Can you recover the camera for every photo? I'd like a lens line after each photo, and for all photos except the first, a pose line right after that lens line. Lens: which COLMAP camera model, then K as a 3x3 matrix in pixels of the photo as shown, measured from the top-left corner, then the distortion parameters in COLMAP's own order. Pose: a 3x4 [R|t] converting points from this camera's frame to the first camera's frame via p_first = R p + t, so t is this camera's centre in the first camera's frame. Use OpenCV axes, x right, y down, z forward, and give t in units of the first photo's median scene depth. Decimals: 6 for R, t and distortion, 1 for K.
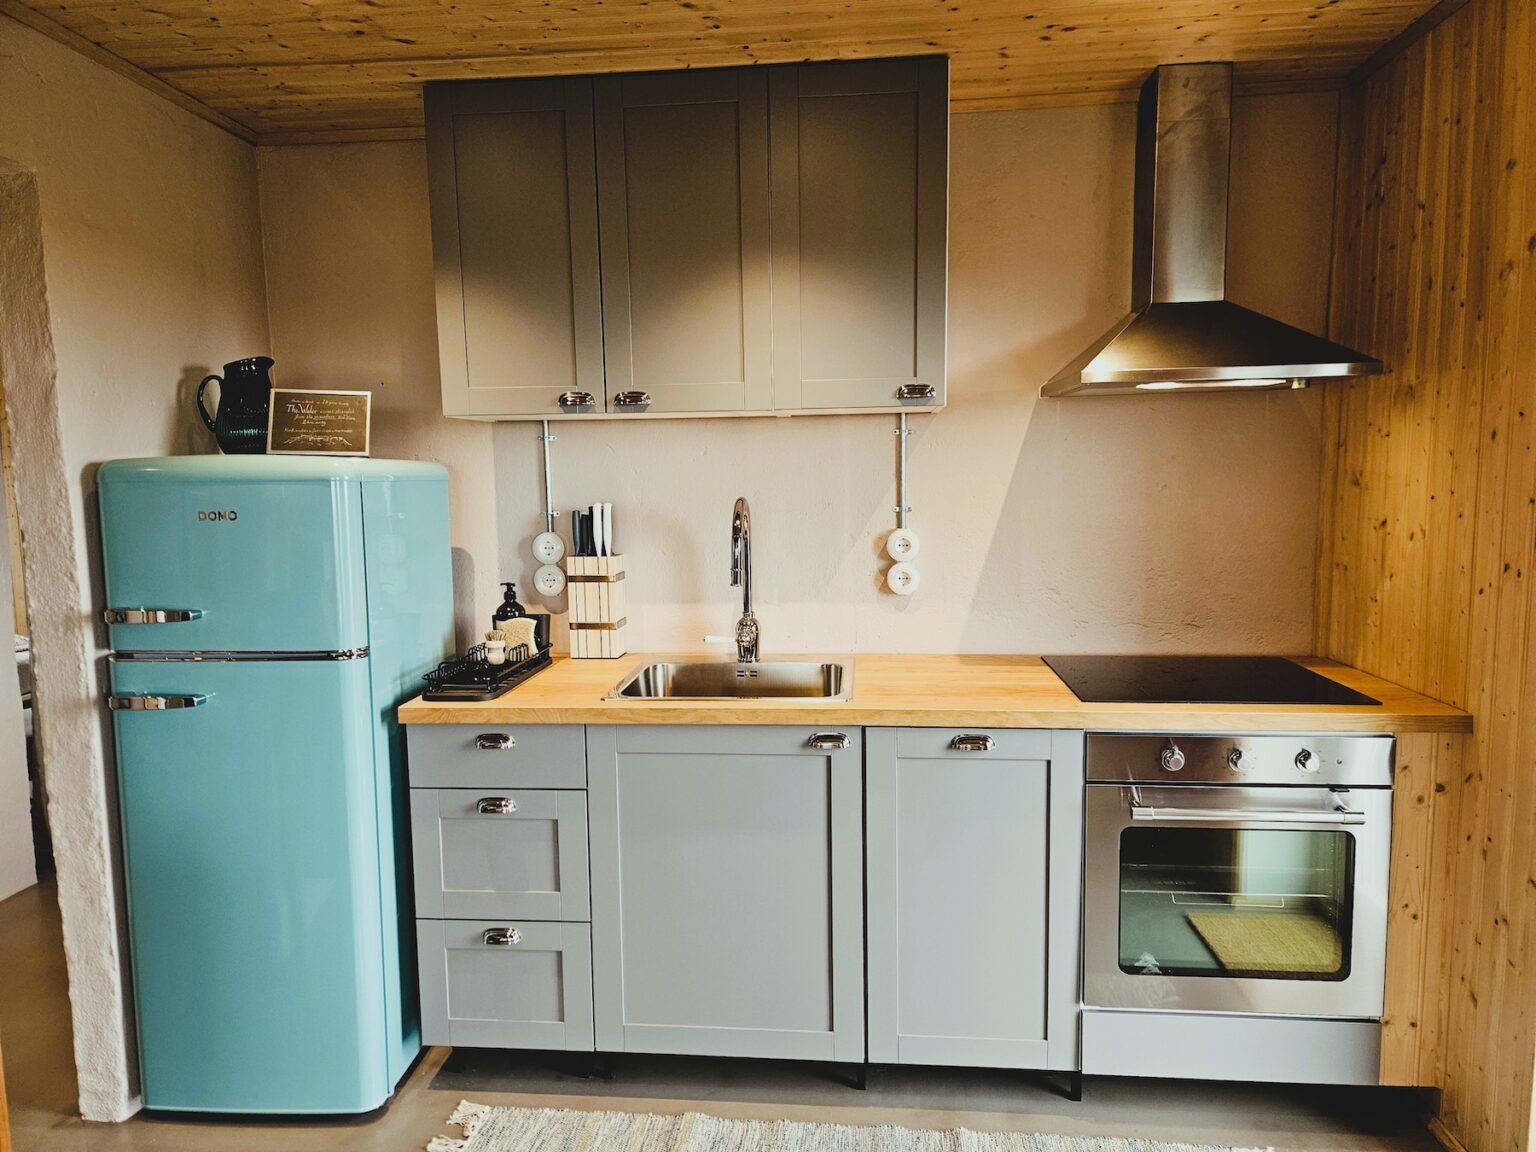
lens RADIAL K [[1064.0, 0, 768.0], [0, 1064.0, 576.0], [0, 0, 1]] dist [0.063478, -0.086999]
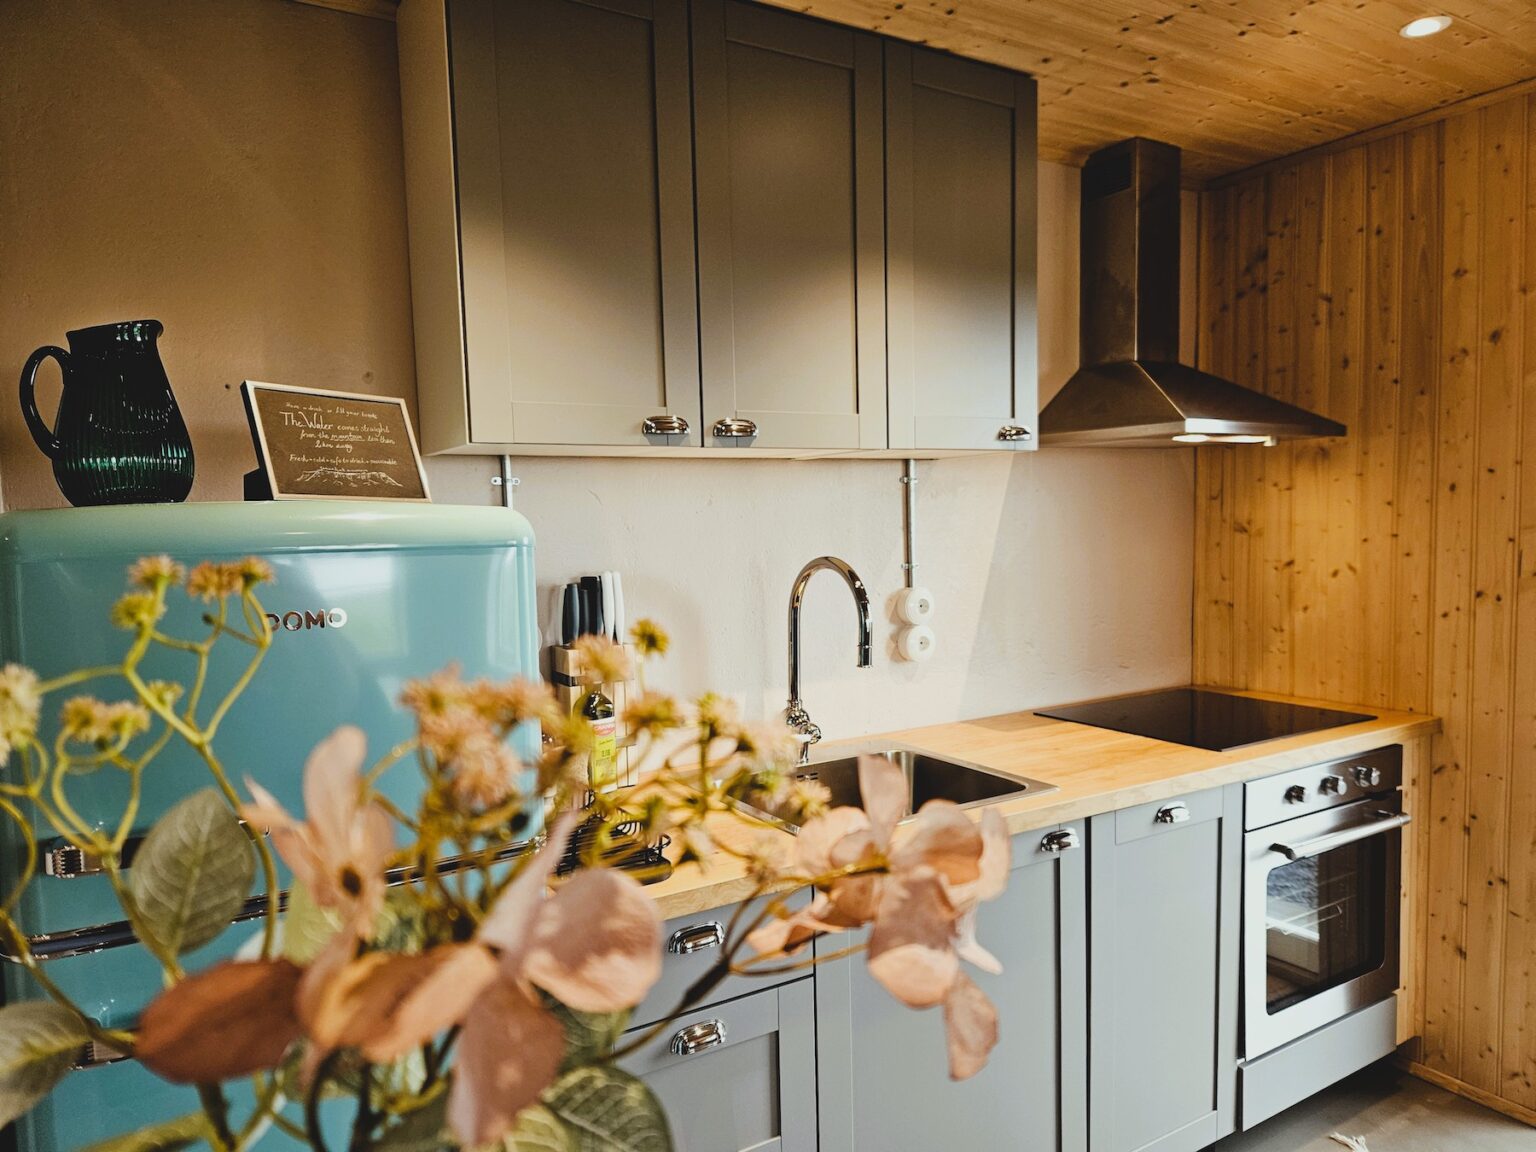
lens RADIAL K [[1064.0, 0, 768.0], [0, 1064.0, 576.0], [0, 0, 1]] dist [0.063478, -0.086999]
pose [[0.789370, -0.039420, 0.612651, -0.593901], [0.071866, 0.997009, -0.028445, -0.043320], [-0.609697, 0.066483, 0.789842, 0.427155]]
